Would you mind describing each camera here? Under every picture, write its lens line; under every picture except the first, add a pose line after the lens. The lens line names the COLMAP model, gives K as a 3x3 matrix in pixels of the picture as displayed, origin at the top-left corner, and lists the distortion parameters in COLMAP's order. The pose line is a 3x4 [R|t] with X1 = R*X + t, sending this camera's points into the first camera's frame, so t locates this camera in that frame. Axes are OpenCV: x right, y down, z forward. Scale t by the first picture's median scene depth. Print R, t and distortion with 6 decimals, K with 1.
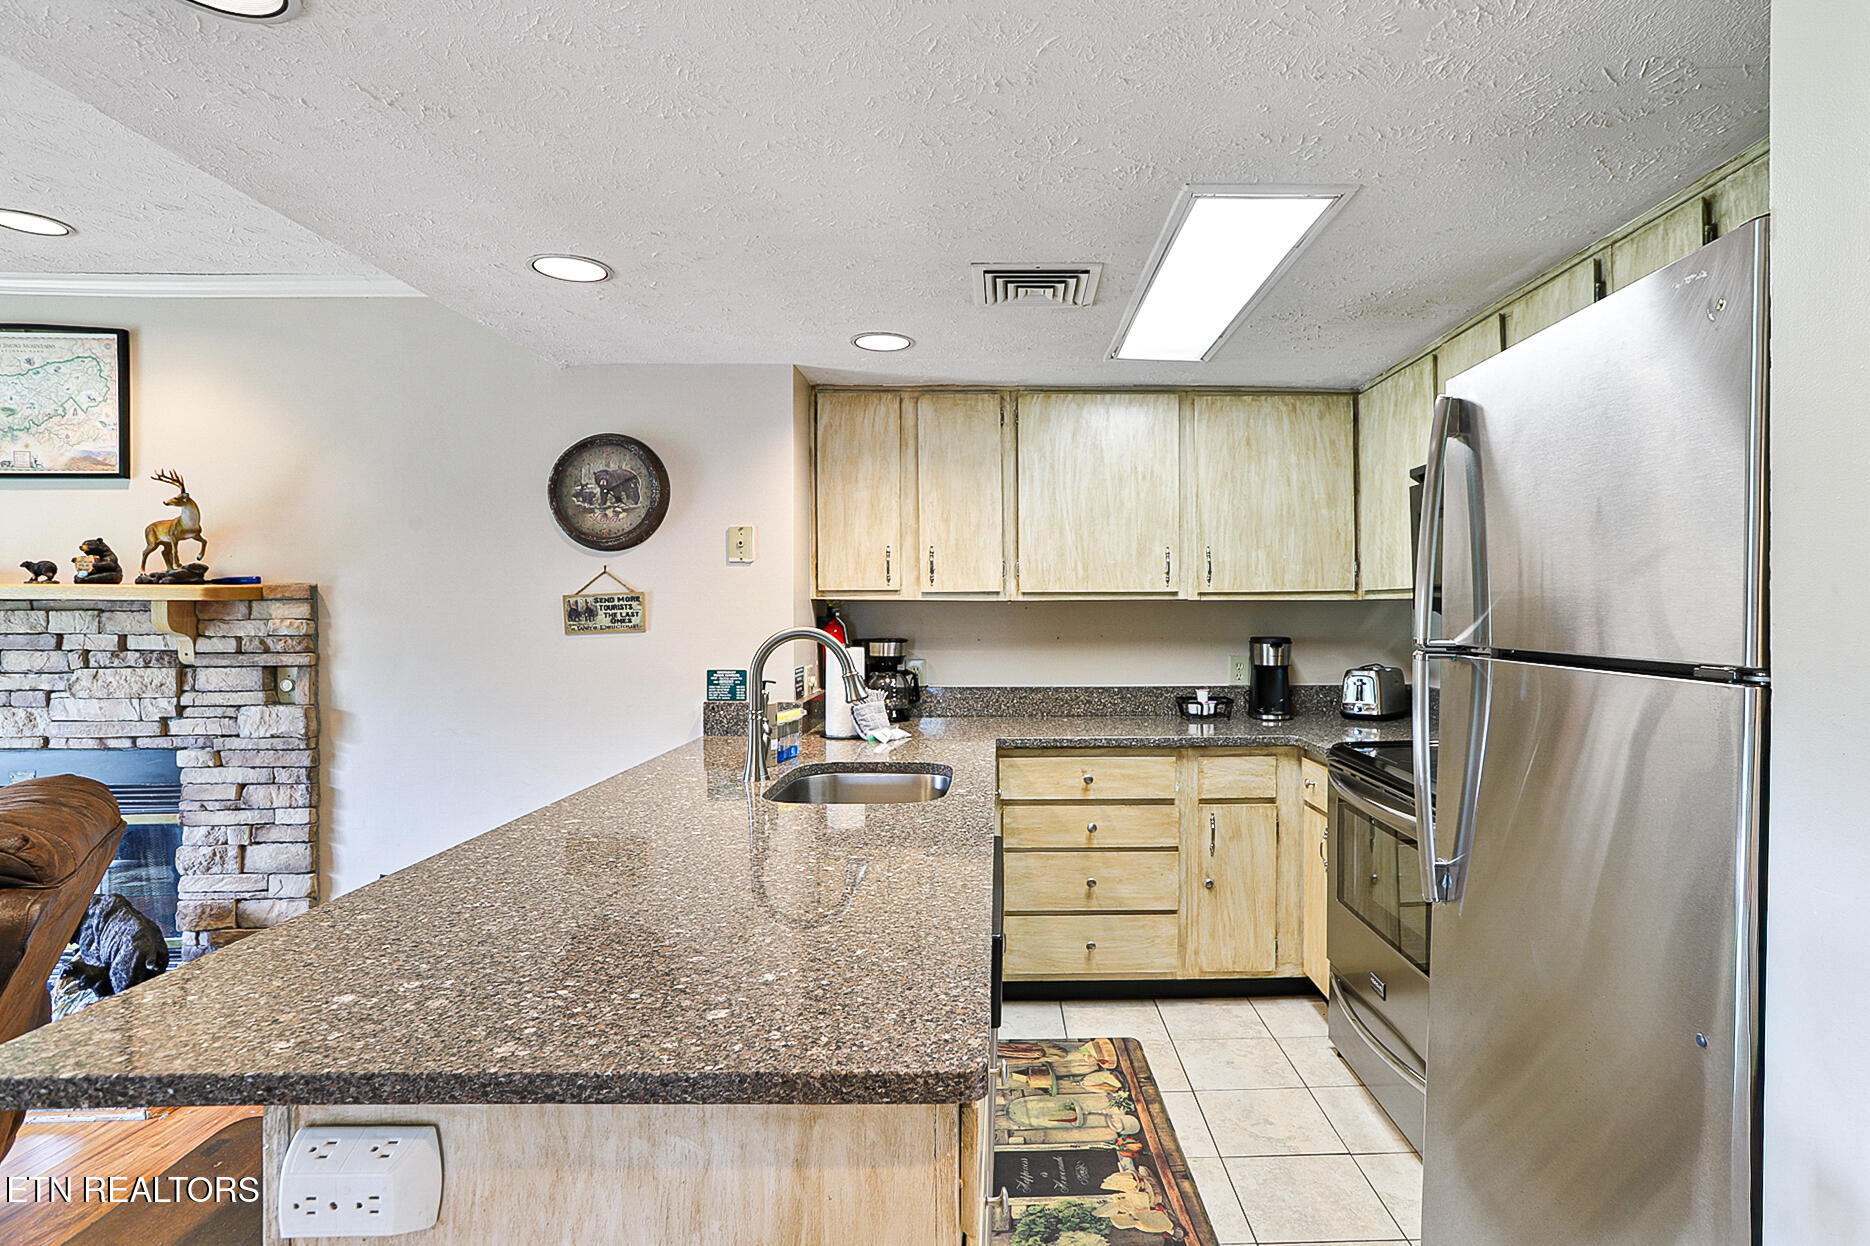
lens RADIAL K [[933.3, 0, 974.5], [0, 933.3, 622.1], [0, 0, 1]] dist [-0.048578, 0.030537]
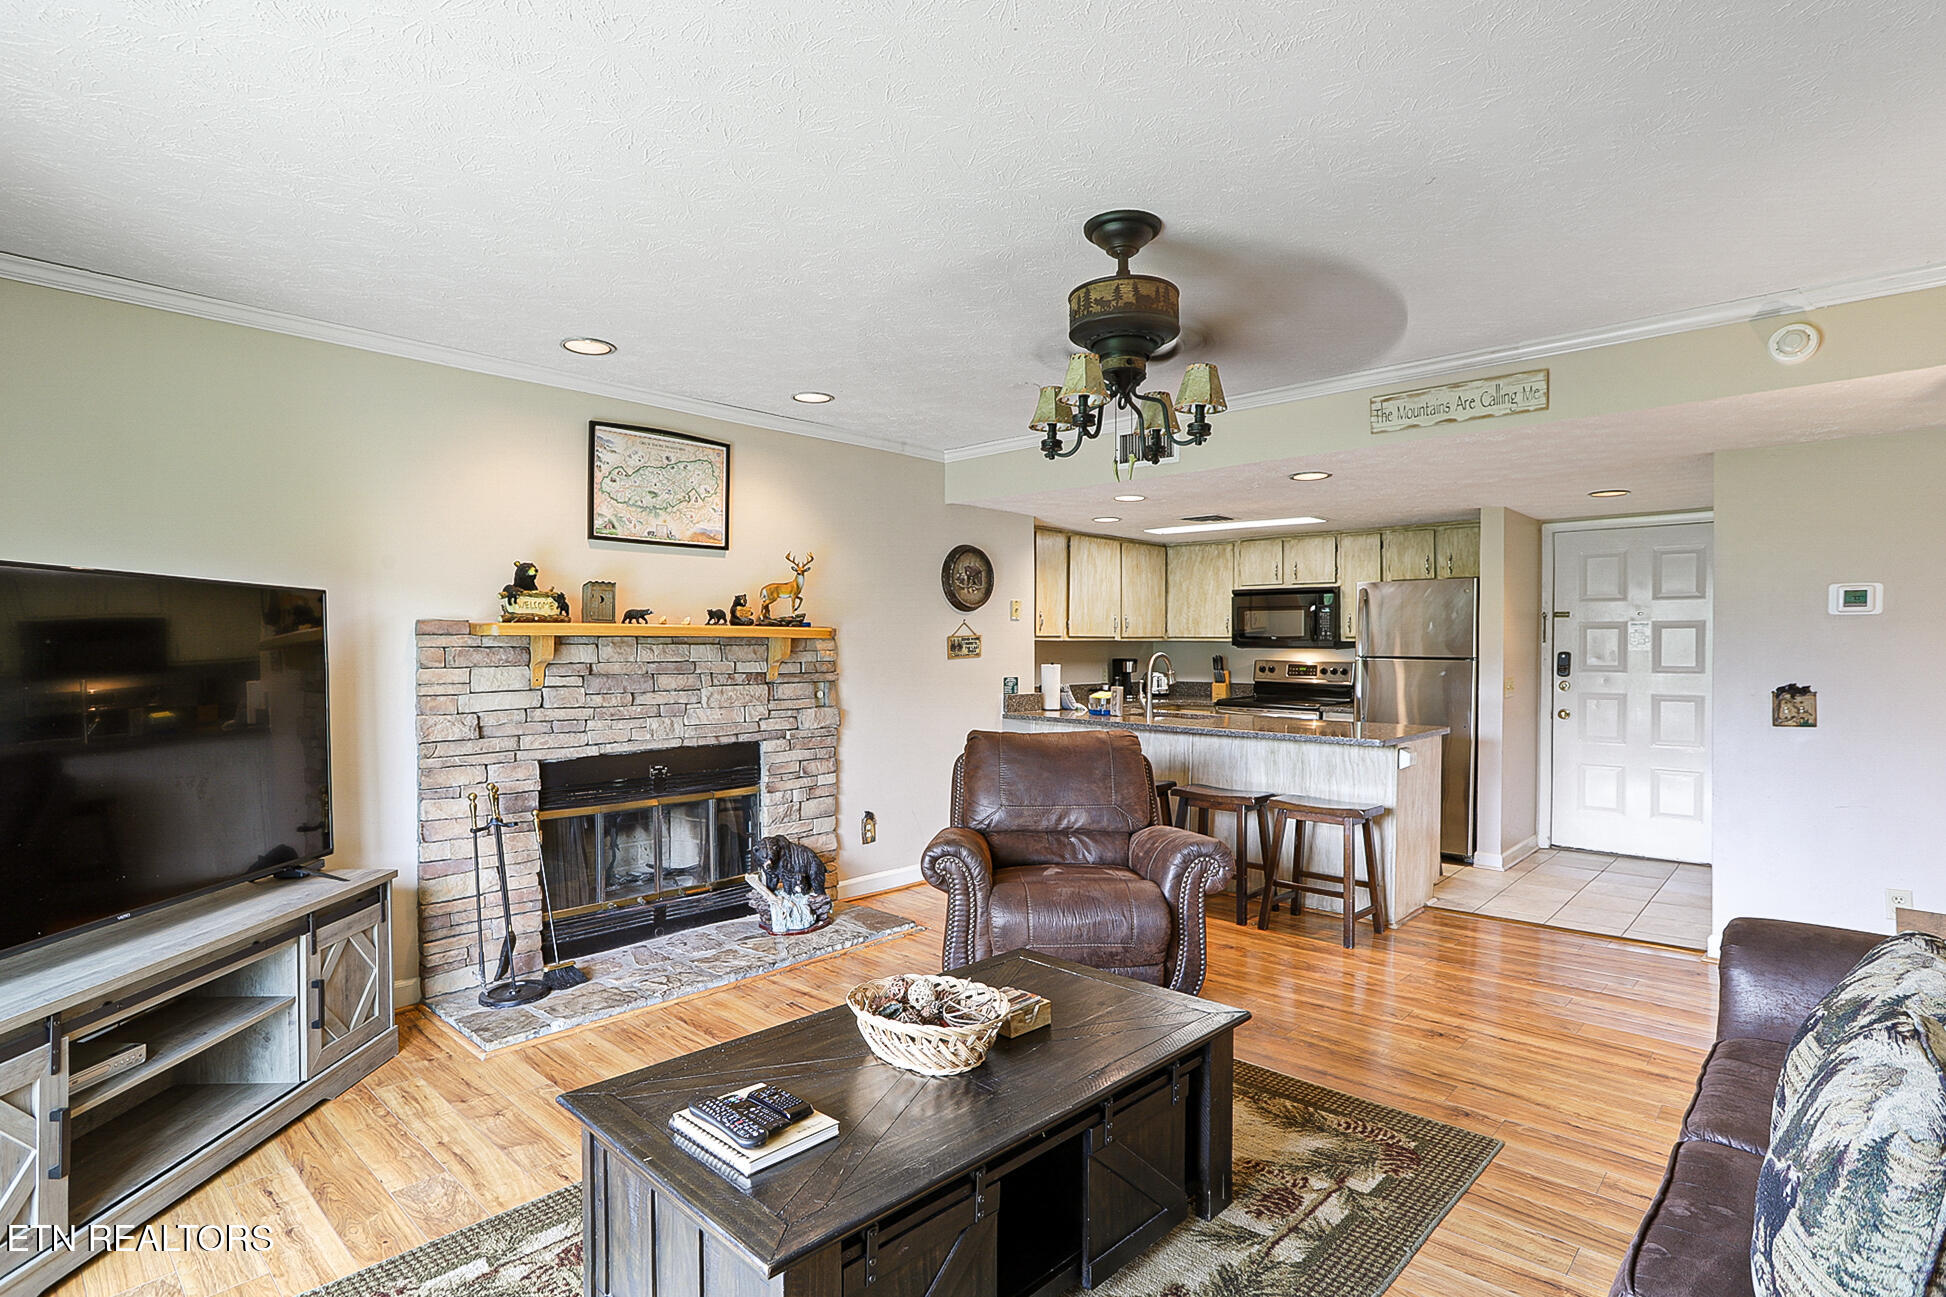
lens RADIAL K [[971.2, 0, 980.8], [0, 971.2, 664.0], [0, 0, 1]] dist [-0.048578, 0.030537]
pose [[0.693724, -0.012252, 0.720136, -1.729240], [0.005348, 0.999915, 0.011860, 0.001505], [-0.720221, -0.004377, 0.693731, -0.308745]]
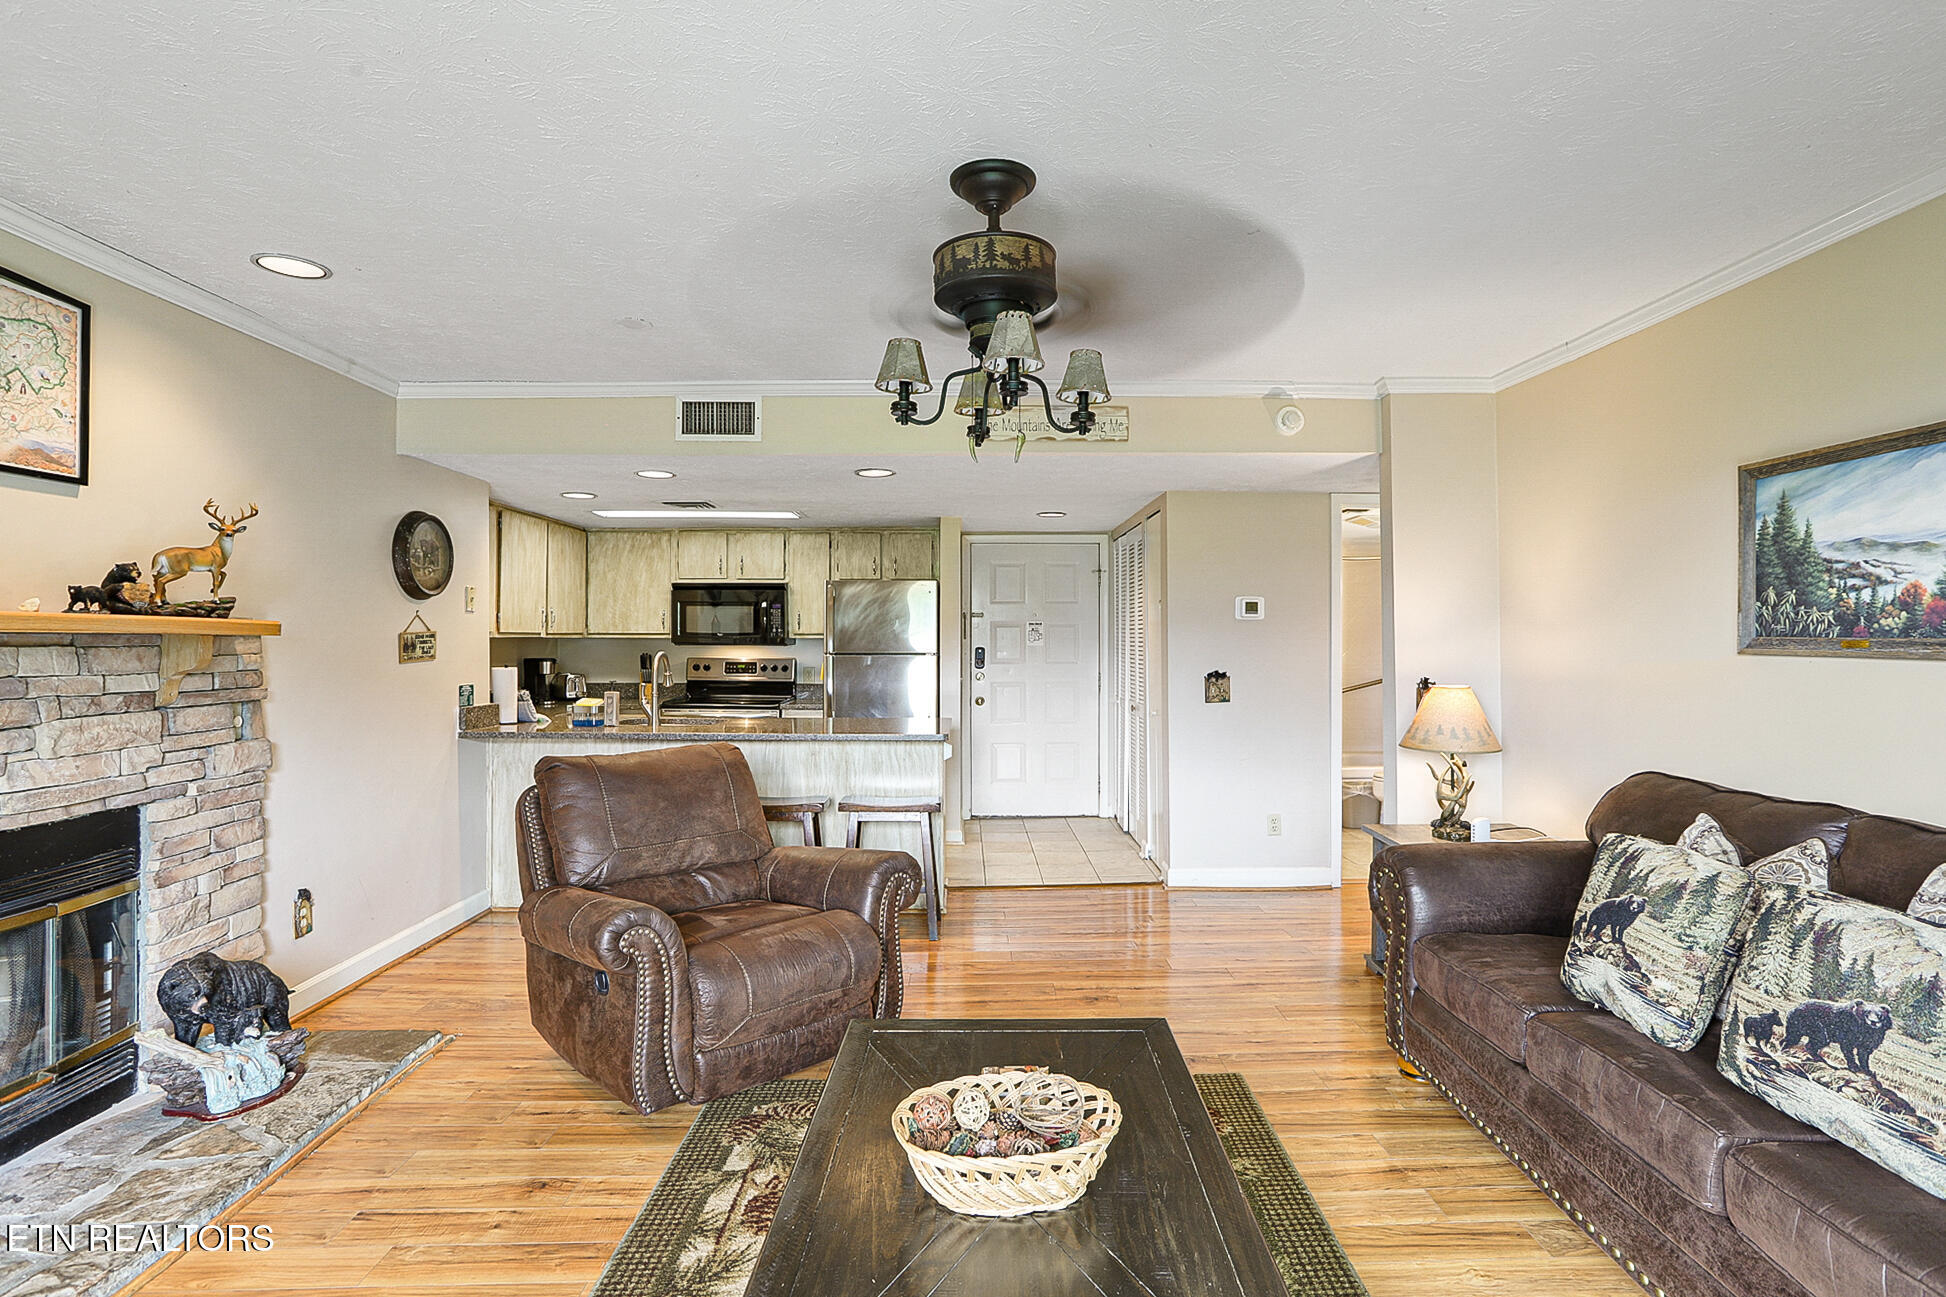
lens RADIAL K [[971.2, 0, 992.9], [0, 971.2, 637.9], [0, 0, 1]] dist [-0.048578, 0.030537]
pose [[-0.012769, 0.003511, 0.999912, -1.792604], [0.011710, 0.999926, -0.003361, -0.007765], [-0.999850, 0.011667, -0.012809, 0.199418]]
